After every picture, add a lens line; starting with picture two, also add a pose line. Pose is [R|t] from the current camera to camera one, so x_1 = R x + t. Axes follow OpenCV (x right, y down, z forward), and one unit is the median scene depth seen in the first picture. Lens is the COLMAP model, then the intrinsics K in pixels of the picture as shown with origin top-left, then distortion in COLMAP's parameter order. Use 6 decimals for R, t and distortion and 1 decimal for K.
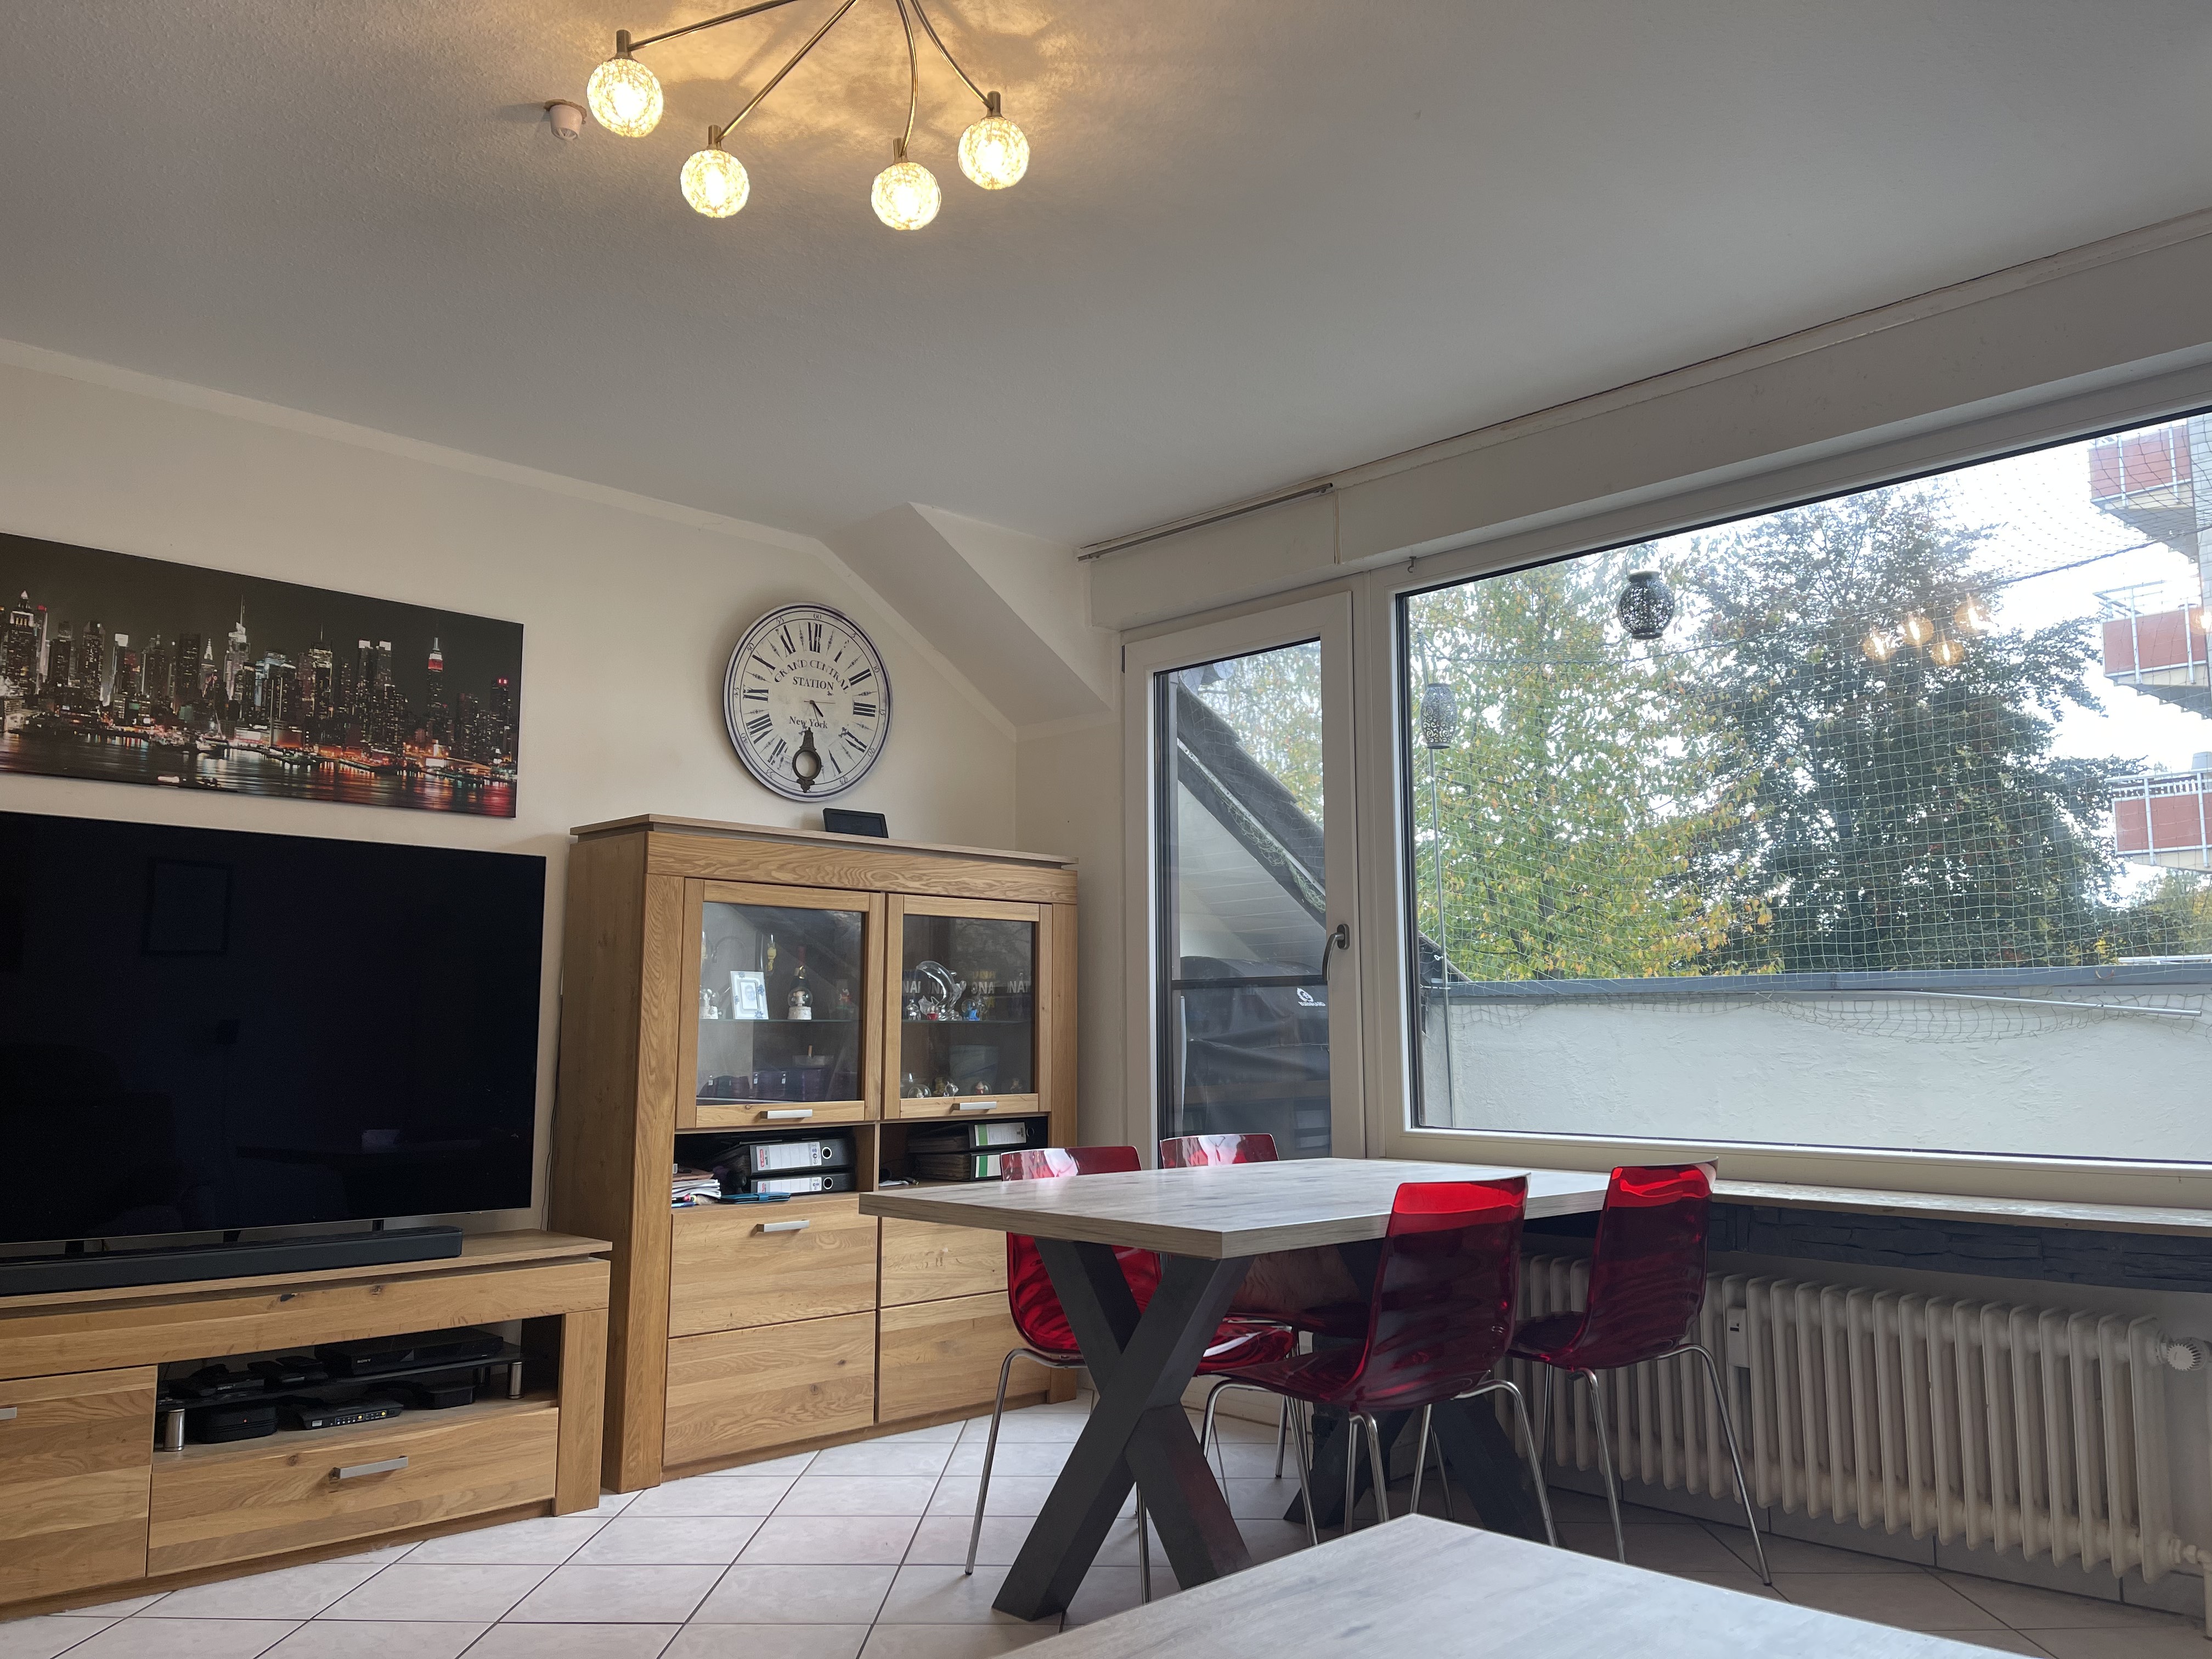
lens RADIAL K [[1653.1, 0, 1106.0], [0, 1653.1, 829.5], [0, 0, 1]] dist [0.005968, 0.001951]
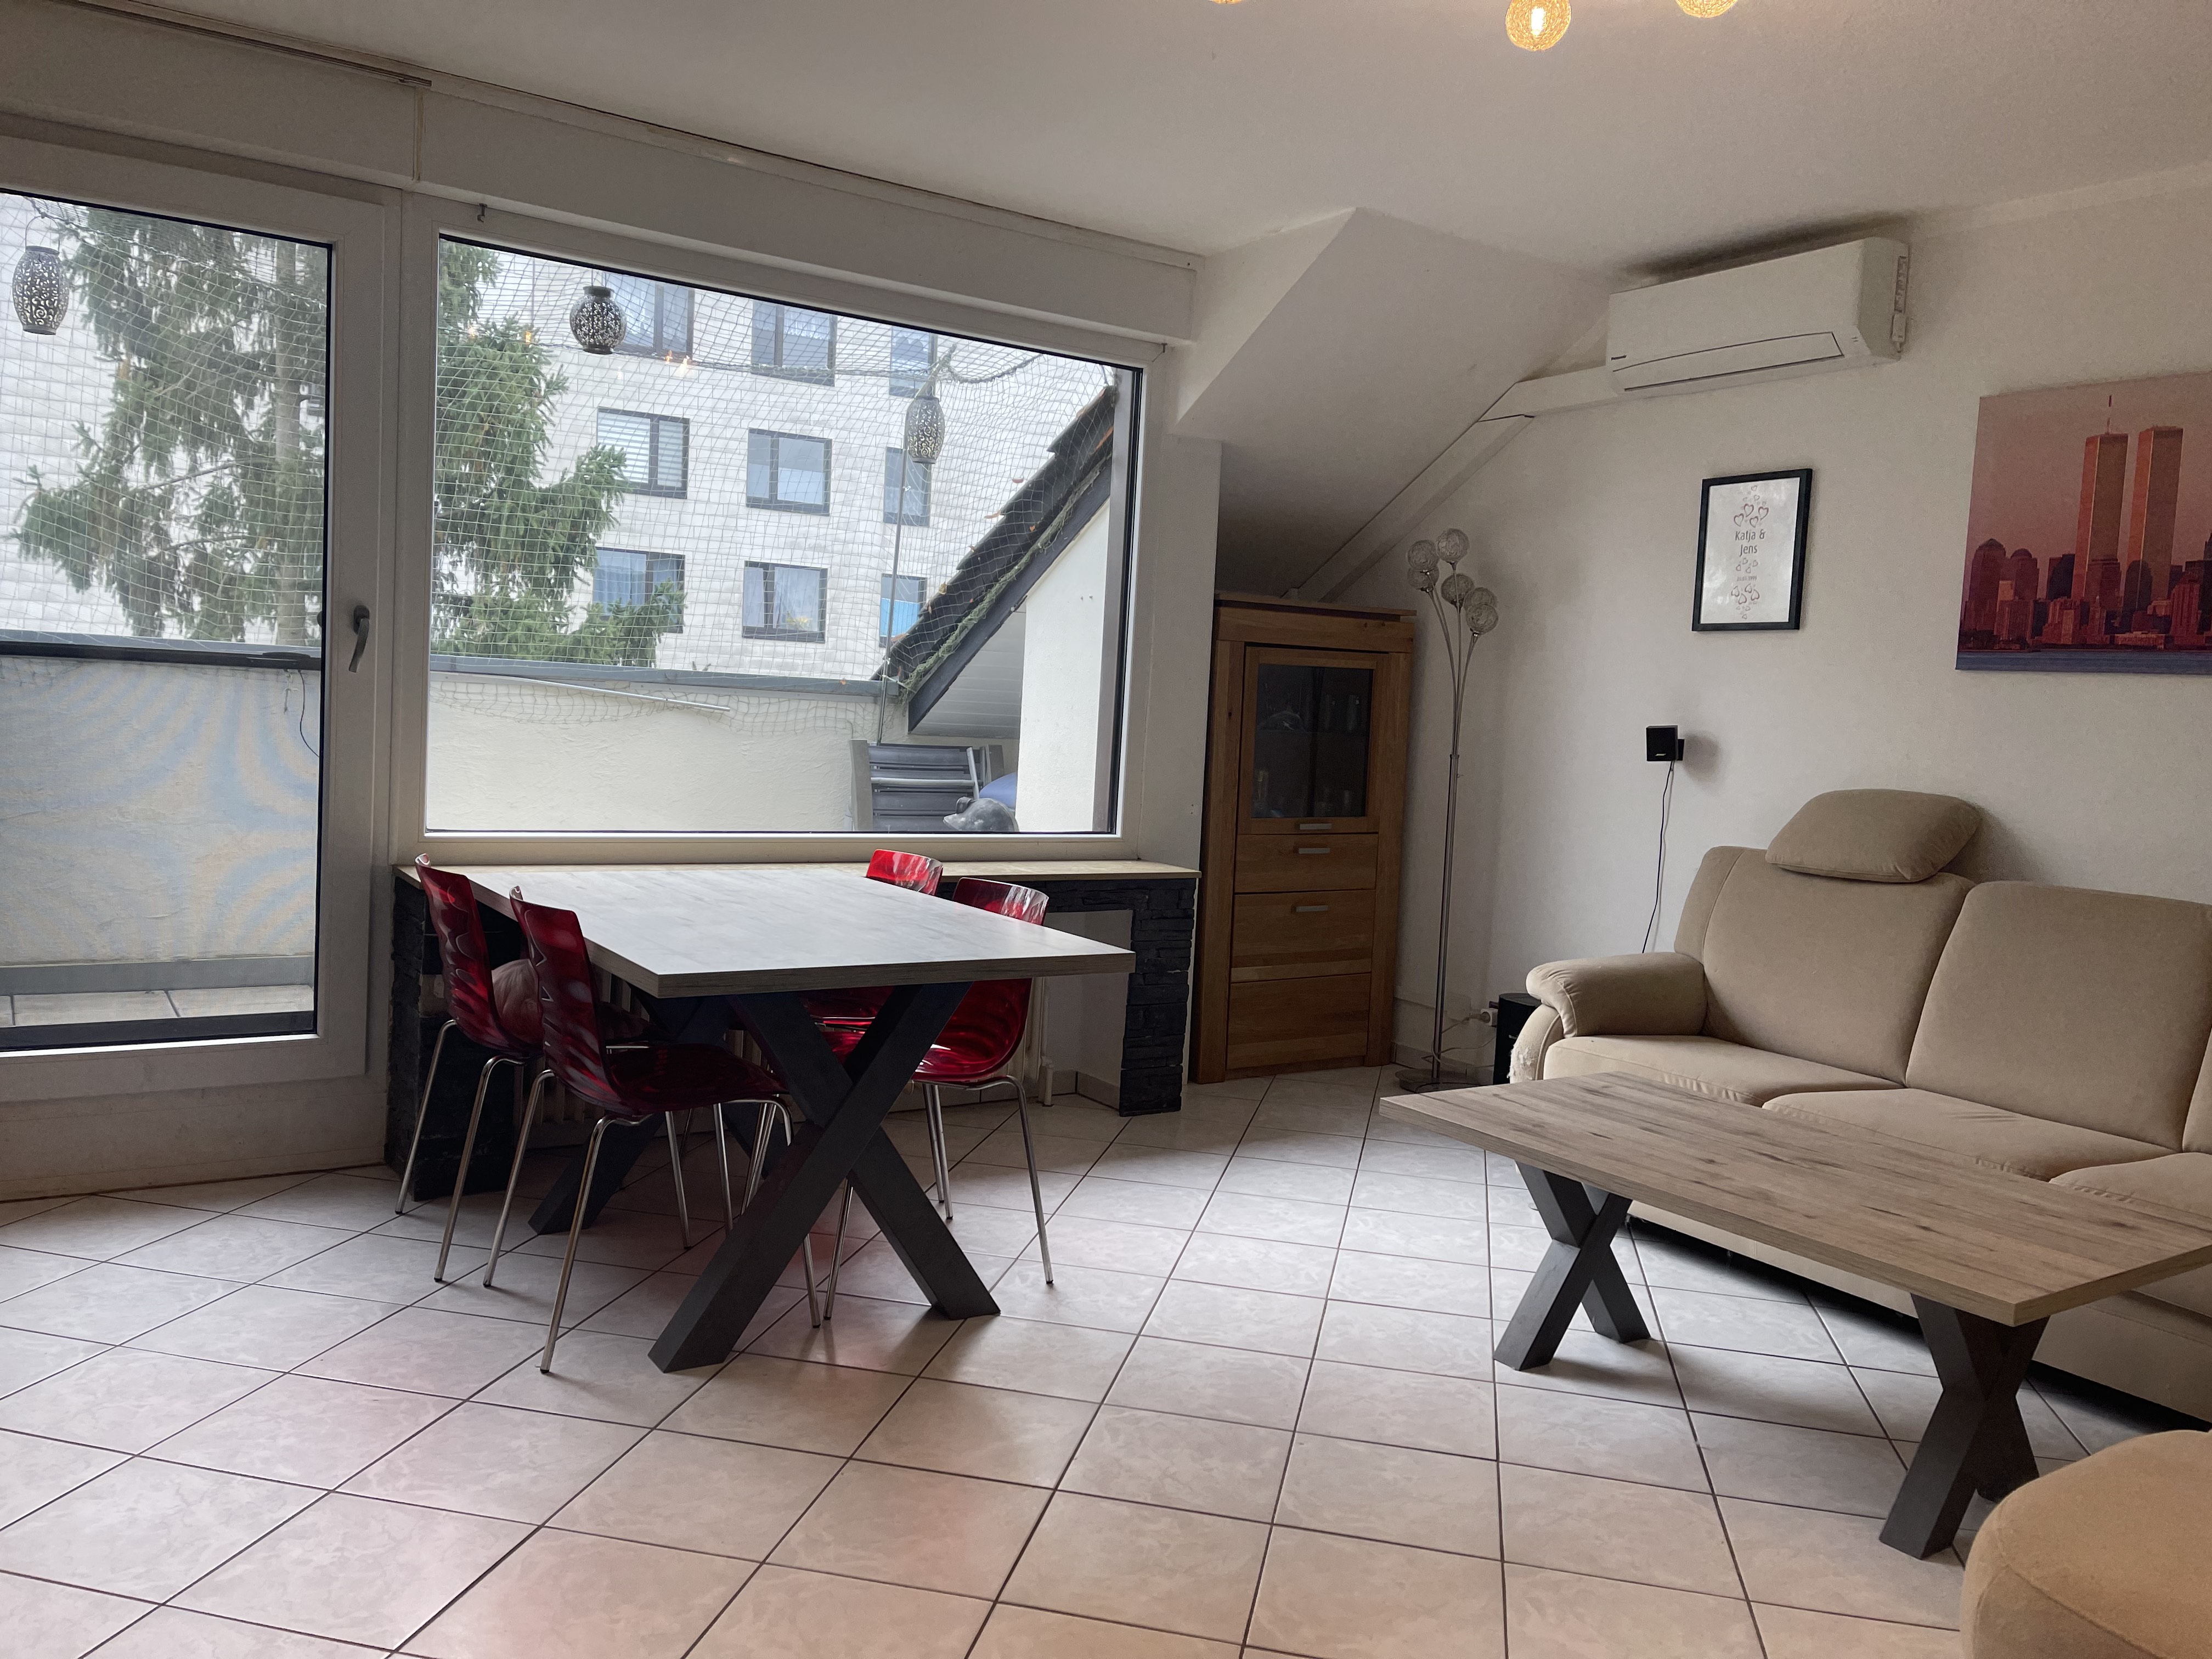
lens RADIAL K [[1653.1, 0, 1106.0], [0, 1653.1, 829.5], [0, 0, 1]] dist [0.005968, 0.001951]
pose [[0.181165, -0.052052, 0.982074, -0.622912], [-0.166630, 0.982536, 0.082815, 0.039590], [-0.969234, -0.178646, 0.169328, 0.408555]]
